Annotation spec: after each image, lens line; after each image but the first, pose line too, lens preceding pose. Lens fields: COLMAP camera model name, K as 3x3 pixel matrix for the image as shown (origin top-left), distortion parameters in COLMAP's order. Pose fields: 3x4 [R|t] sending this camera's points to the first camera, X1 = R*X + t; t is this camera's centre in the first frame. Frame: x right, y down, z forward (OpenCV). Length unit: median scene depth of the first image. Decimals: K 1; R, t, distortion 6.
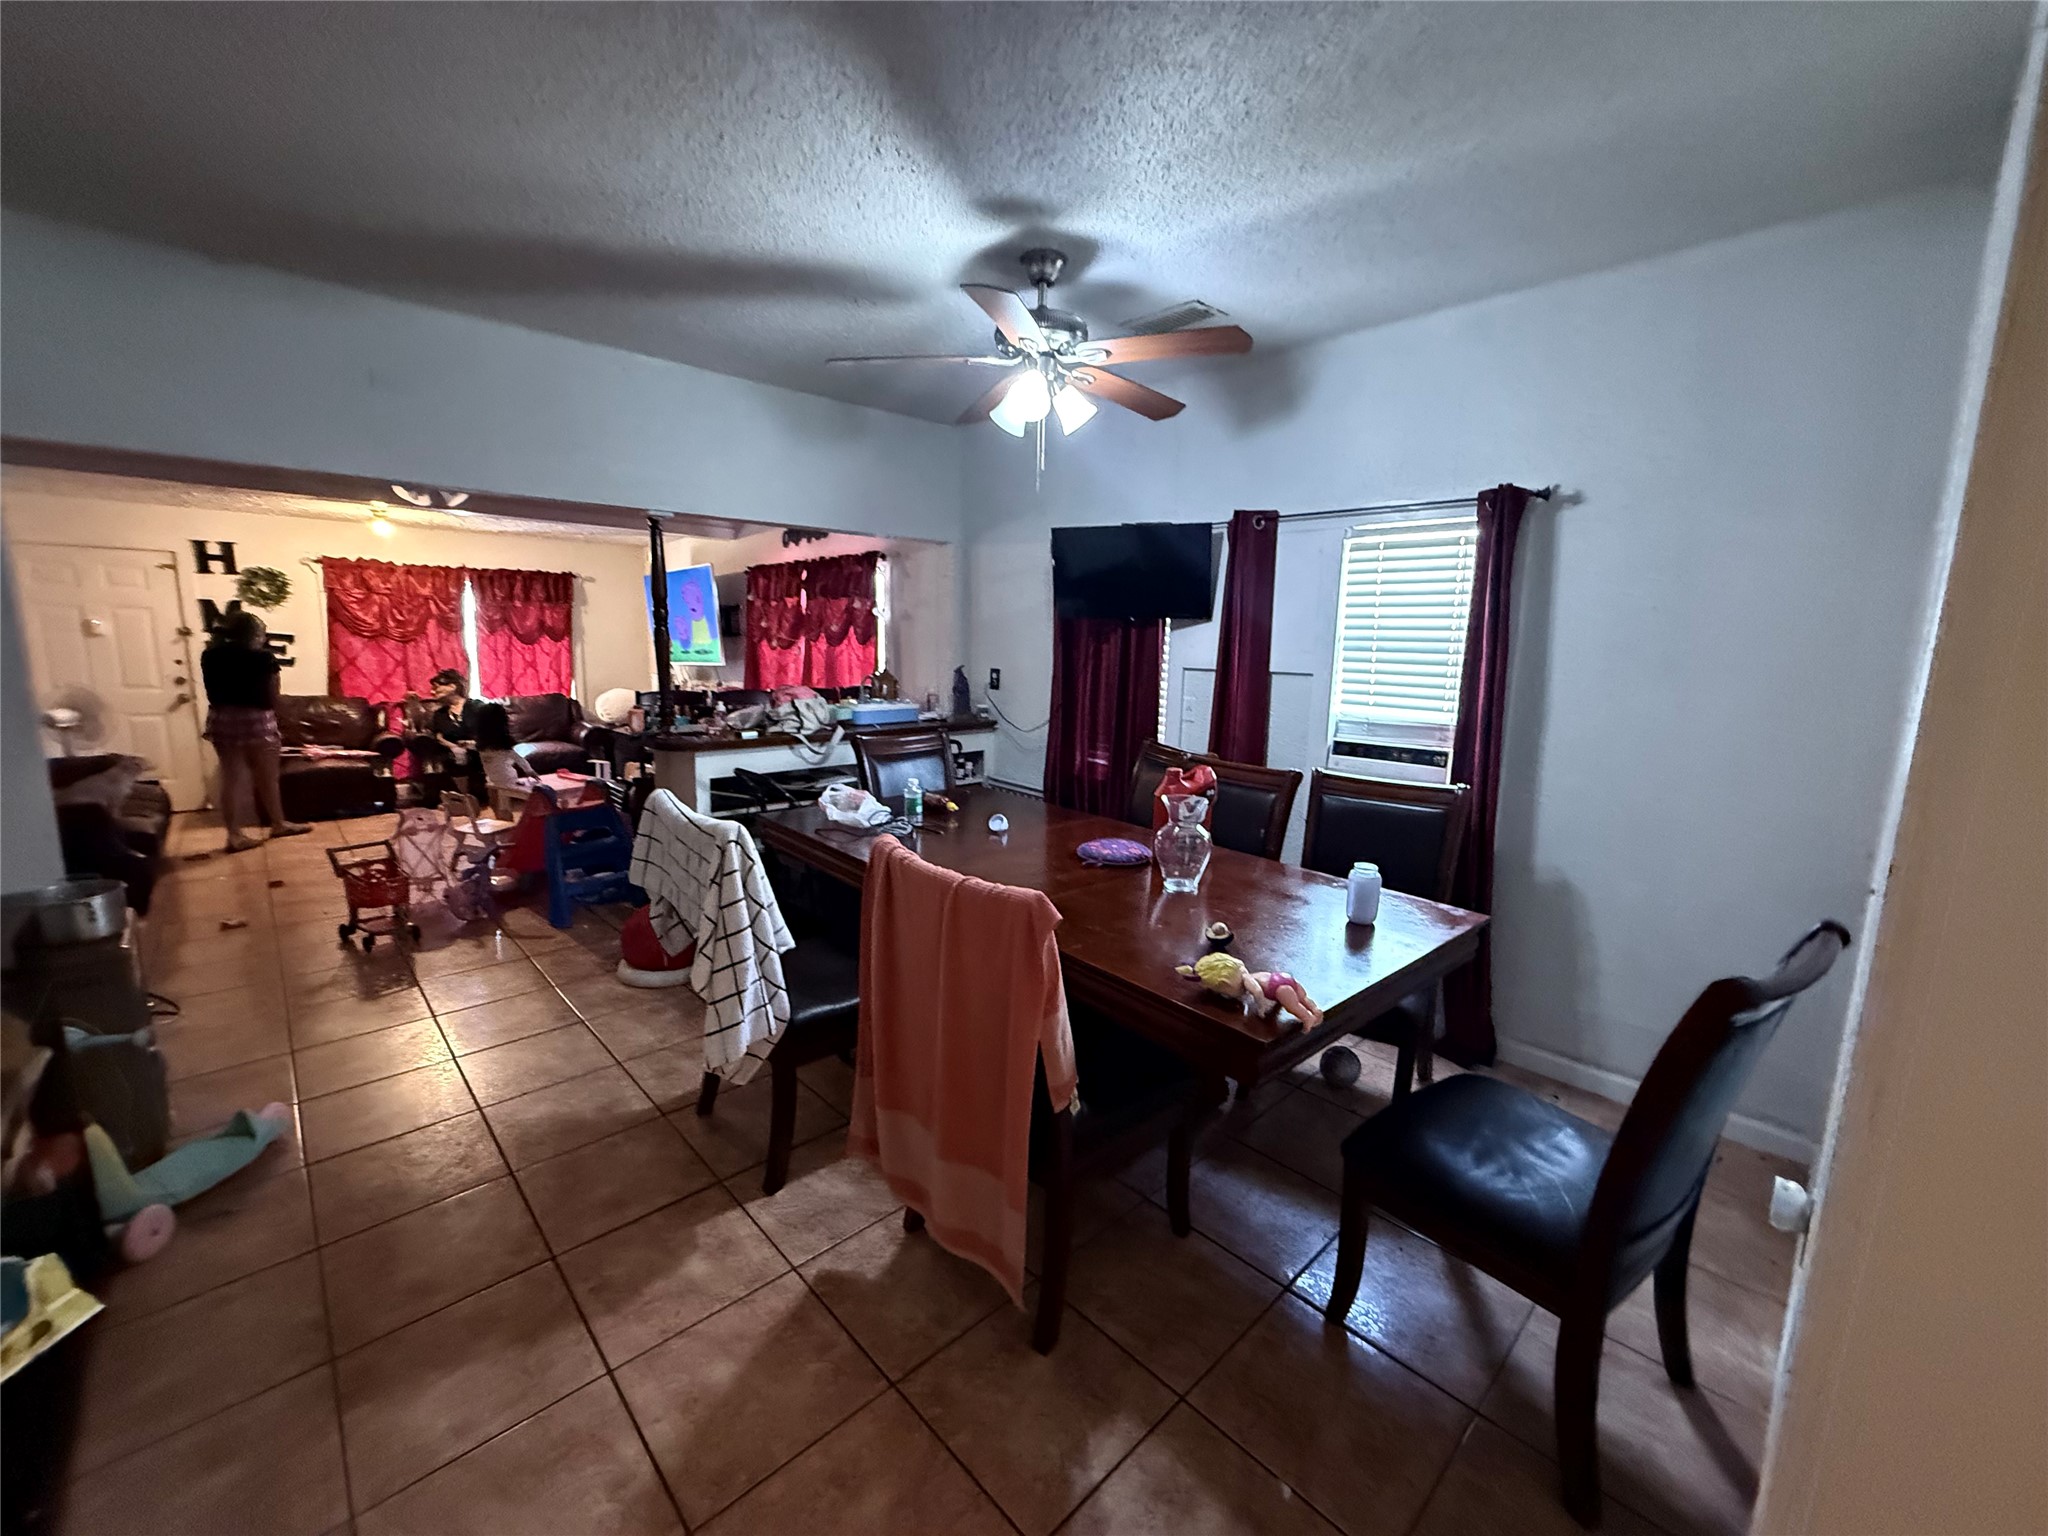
lens RADIAL K [[826.2, 0, 1024.0], [0, 826.2, 768.0], [0, 0, 1]] dist [-0.001163, 0.000007]
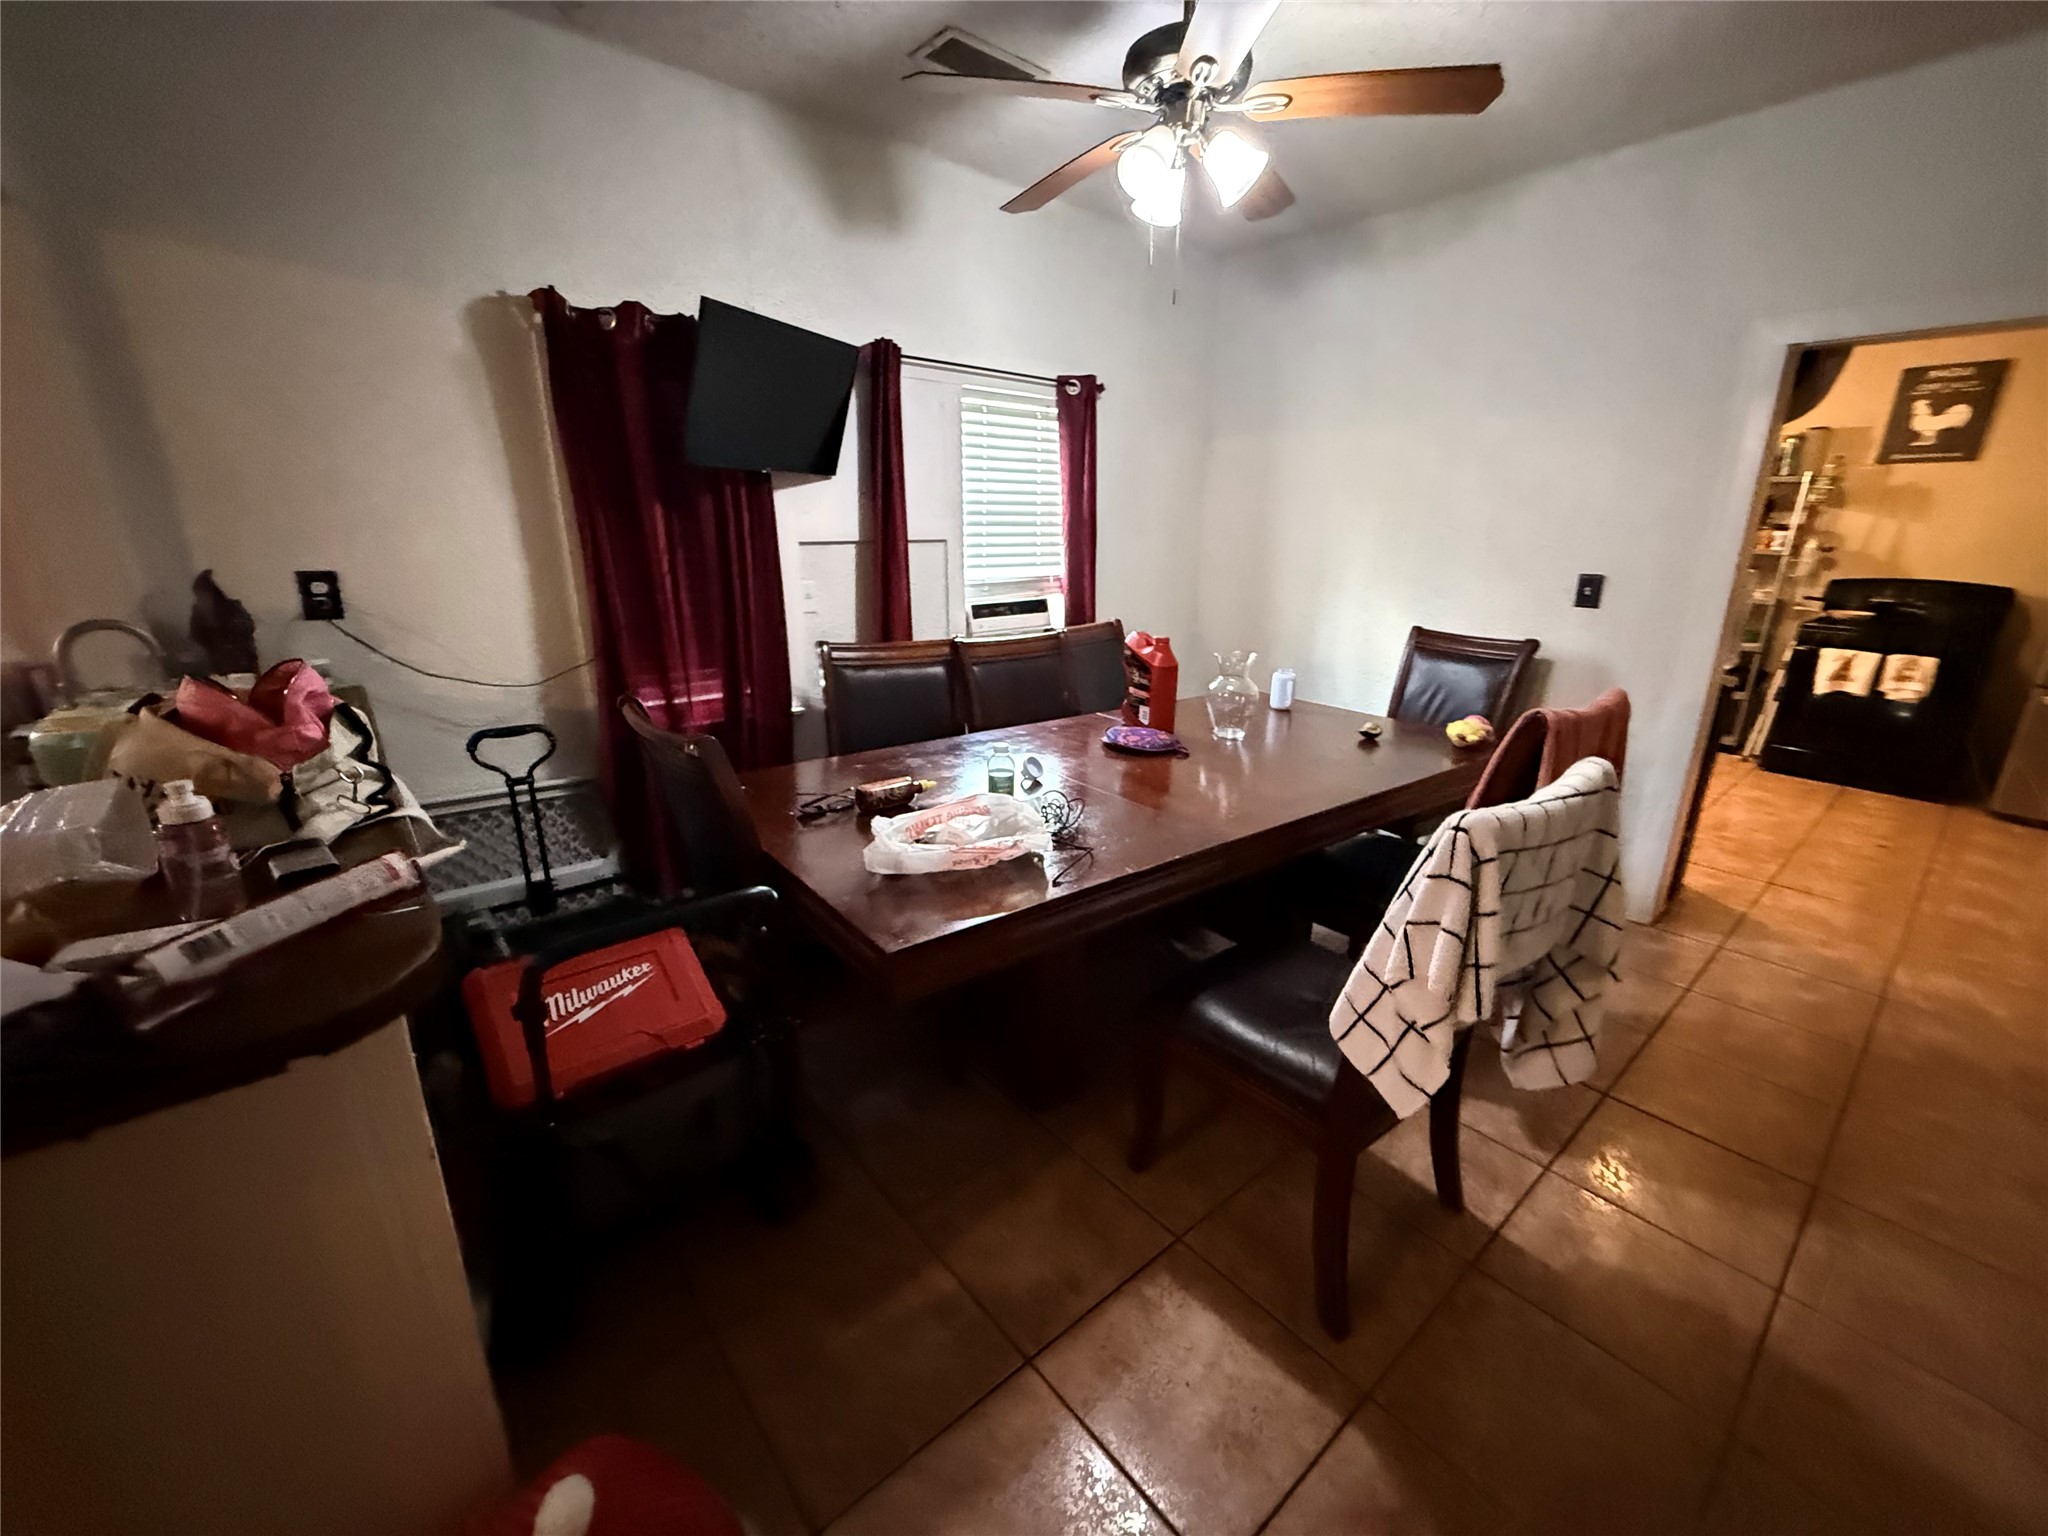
lens RADIAL K [[815.3, 0, 1018.8], [0, 815.3, 767.6], [0, 0, 1]] dist [-0.002858, 0.000628]
pose [[0.062383, -0.304535, 0.950456, -0.686574], [0.154563, 0.943770, 0.292248, -0.138000], [-0.986012, 0.128674, 0.105945, 0.915326]]
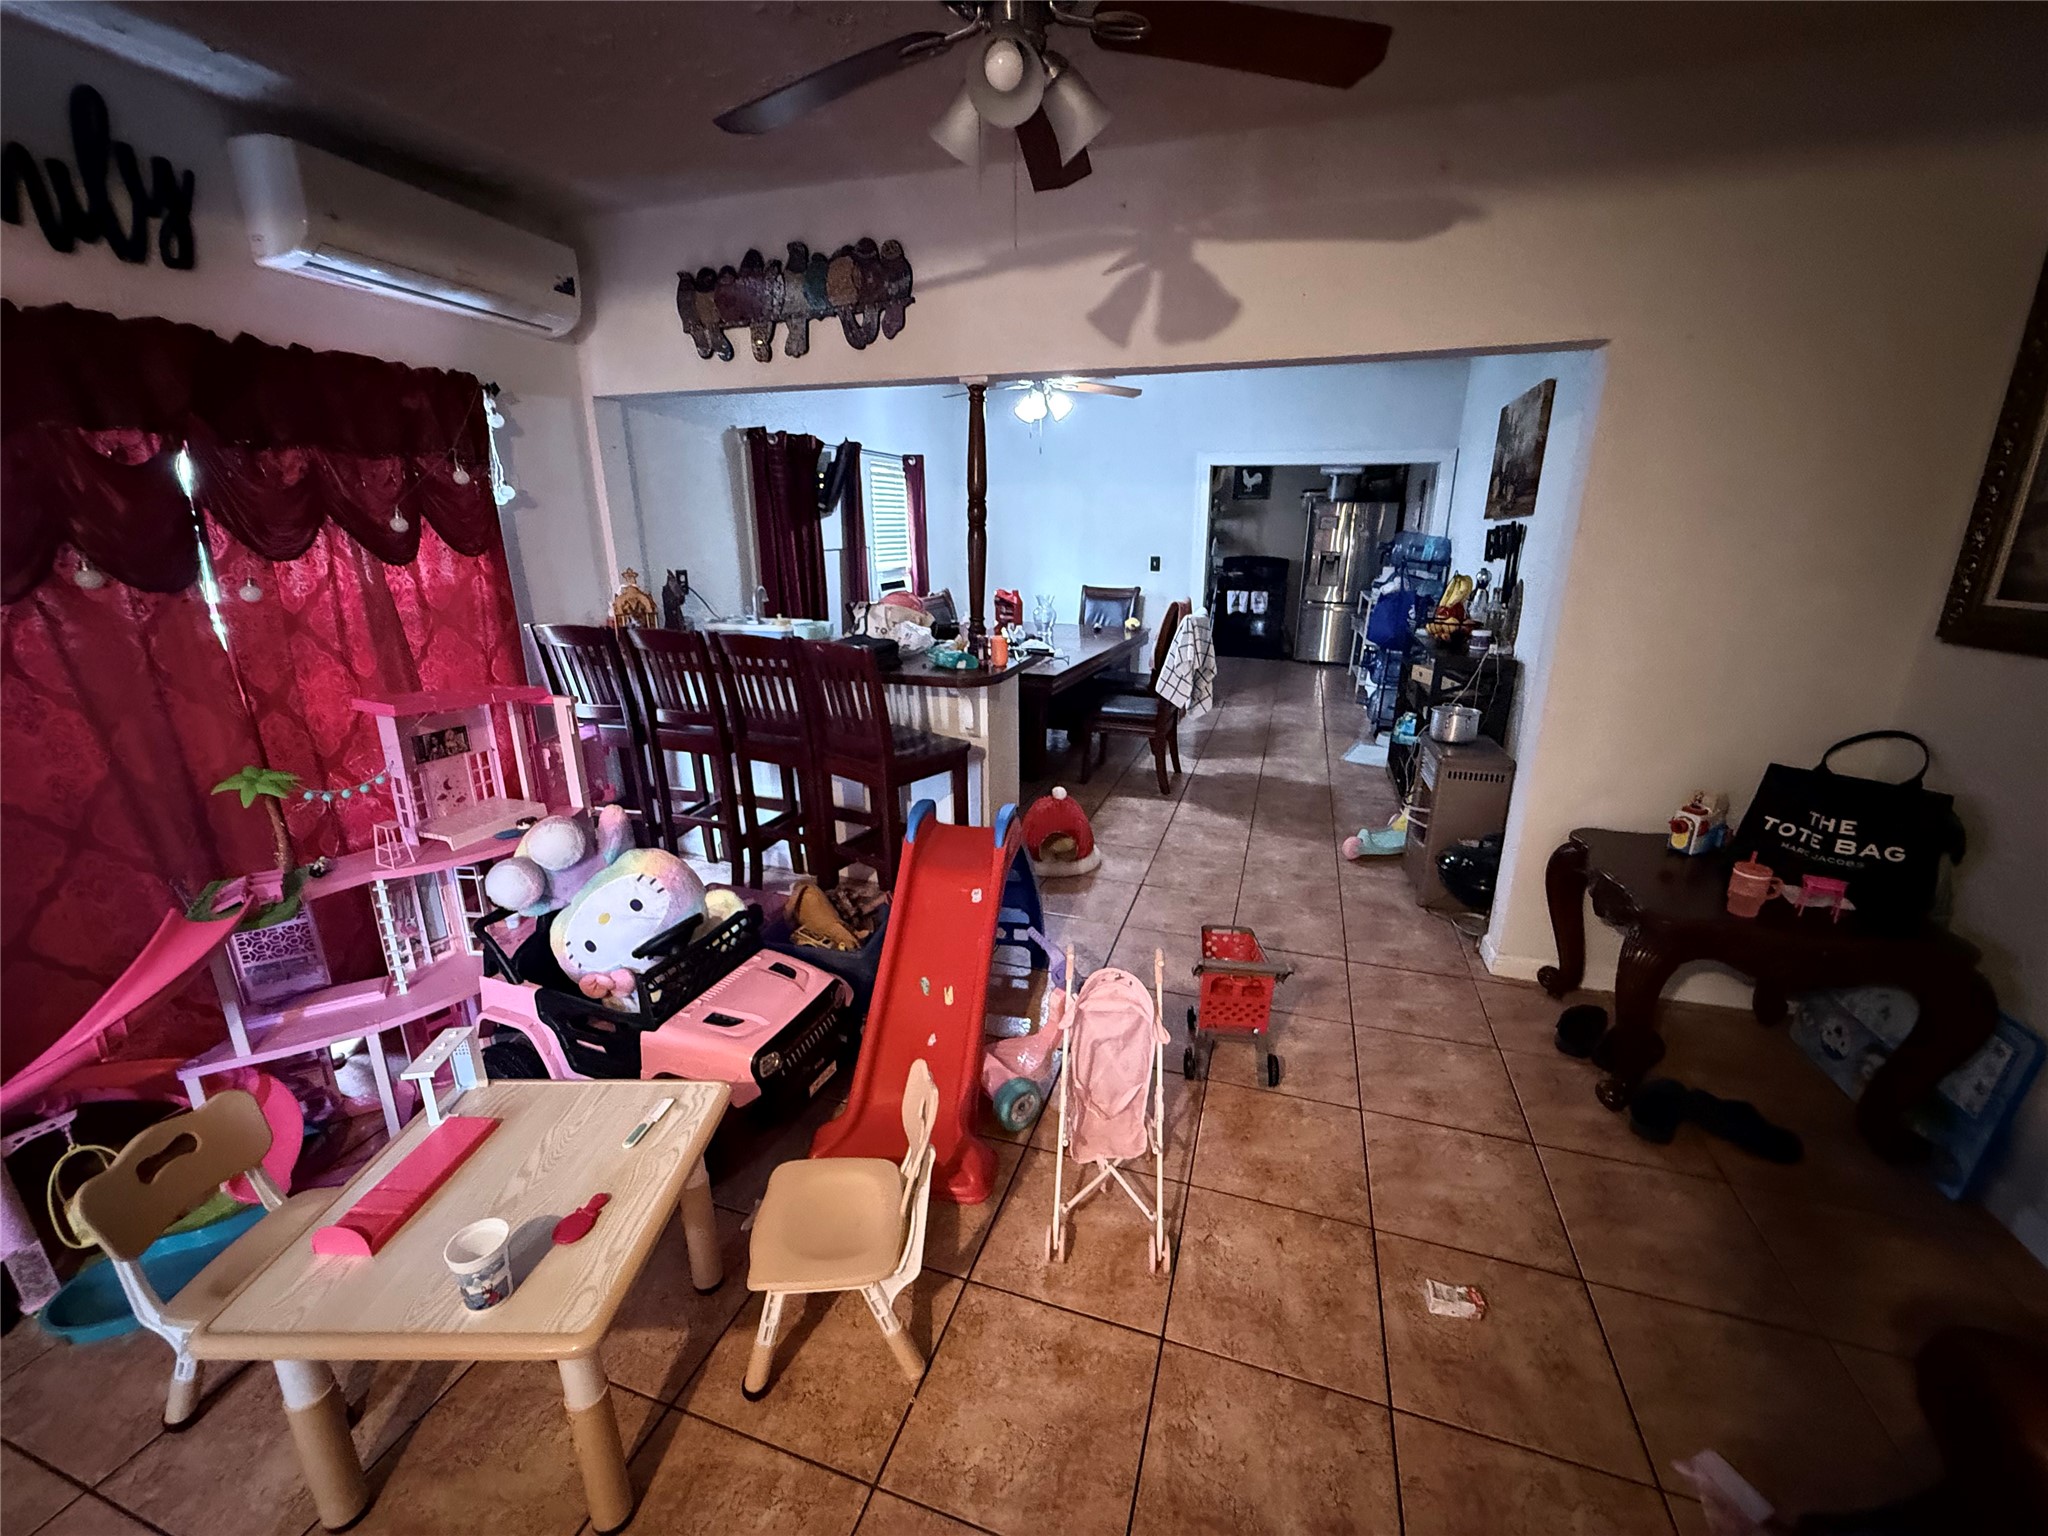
lens RADIAL K [[815.3, 0, 1018.8], [0, 815.3, 767.6], [0, 0, 1]] dist [-0.002858, 0.000628]
pose [[-0.473175, -0.270735, 0.838336, -1.452738], [0.131319, 0.919300, 0.371001, -0.301603], [-0.871126, 0.285638, -0.399437, 1.657052]]
